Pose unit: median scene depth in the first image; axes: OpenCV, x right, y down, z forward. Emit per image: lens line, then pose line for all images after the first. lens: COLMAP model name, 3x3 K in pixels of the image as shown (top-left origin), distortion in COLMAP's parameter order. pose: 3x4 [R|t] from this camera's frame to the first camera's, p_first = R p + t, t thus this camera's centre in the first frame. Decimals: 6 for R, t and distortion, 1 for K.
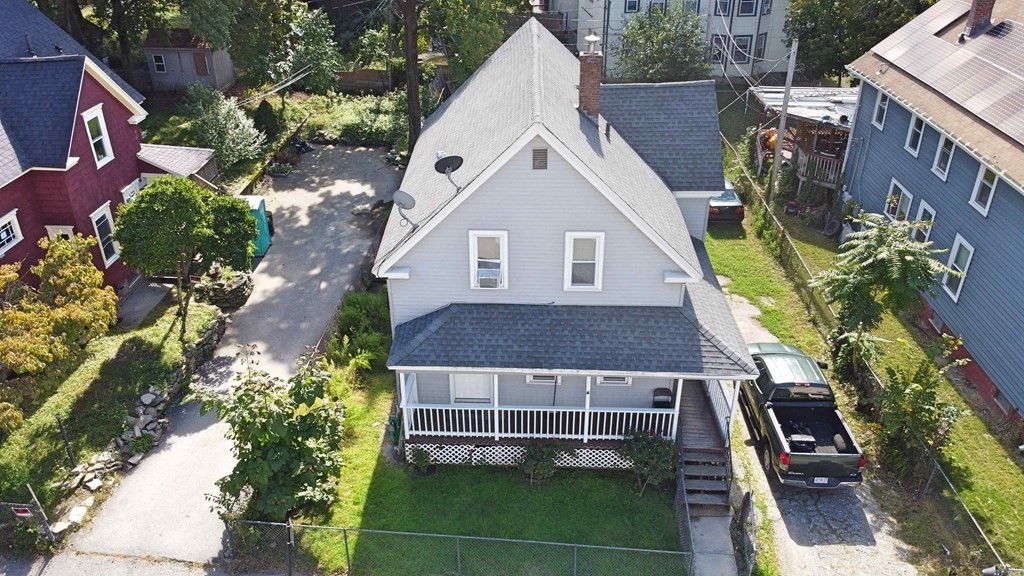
lens RADIAL K [[778.9, 0, 507.3], [0, 778.9, 283.4], [0, 0, 1]] dist [-0.005458, -0.003548]
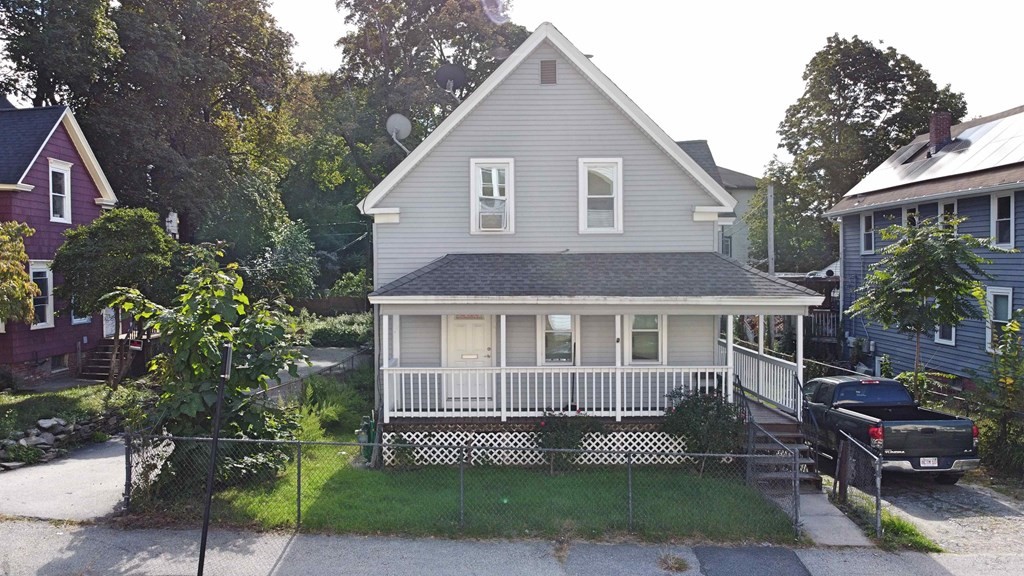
lens RADIAL K [[778.9, 0, 507.3], [0, 778.9, 283.4], [0, 0, 1]] dist [-0.005458, -0.003548]
pose [[0.998748, -0.002570, 0.049965, -0.047975], [0.025653, 0.883718, -0.467316, 0.438992], [-0.042954, 0.468013, 0.882677, 0.257889]]
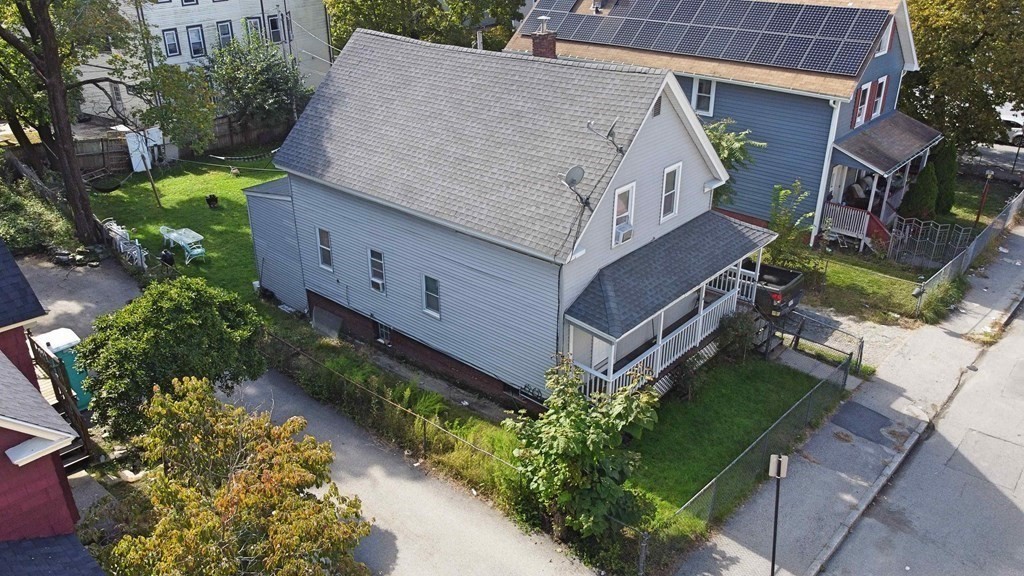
lens RADIAL K [[778.9, 0, 507.3], [0, 778.9, 283.4], [0, 0, 1]] dist [-0.005458, -0.003548]
pose [[0.635595, -0.336161, 0.694993, -0.847403], [0.381095, 0.919514, 0.096235, -0.100377], [-0.671406, 0.203692, 0.712547, 0.344955]]
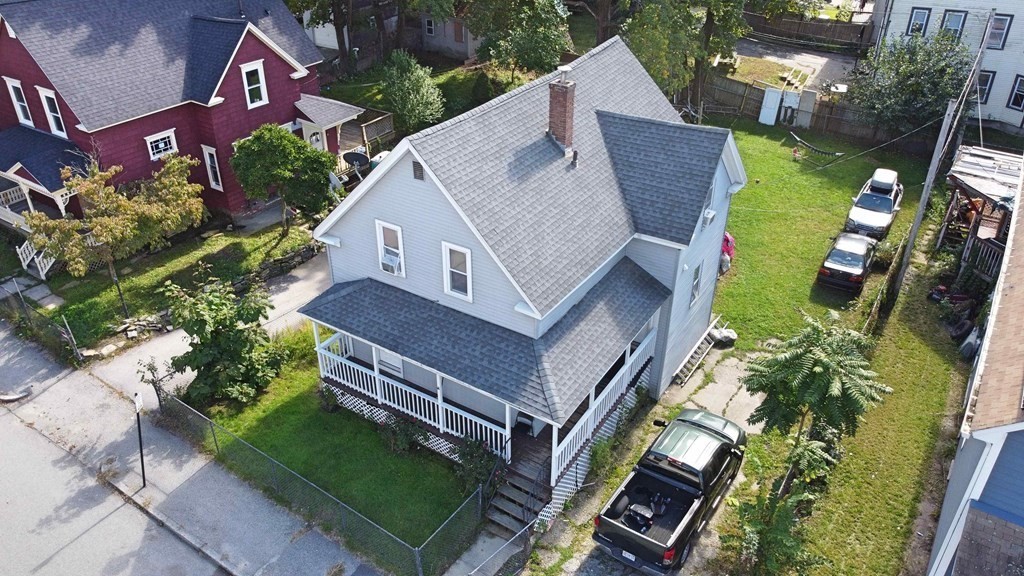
lens RADIAL K [[778.9, 0, 507.3], [0, 778.9, 283.4], [0, 0, 1]] dist [-0.005458, -0.003548]
pose [[0.857897, 0.270385, -0.436927, 0.597891], [-0.254723, 0.962301, 0.095361, -0.125150], [0.446239, 0.029485, 0.894428, 0.055508]]
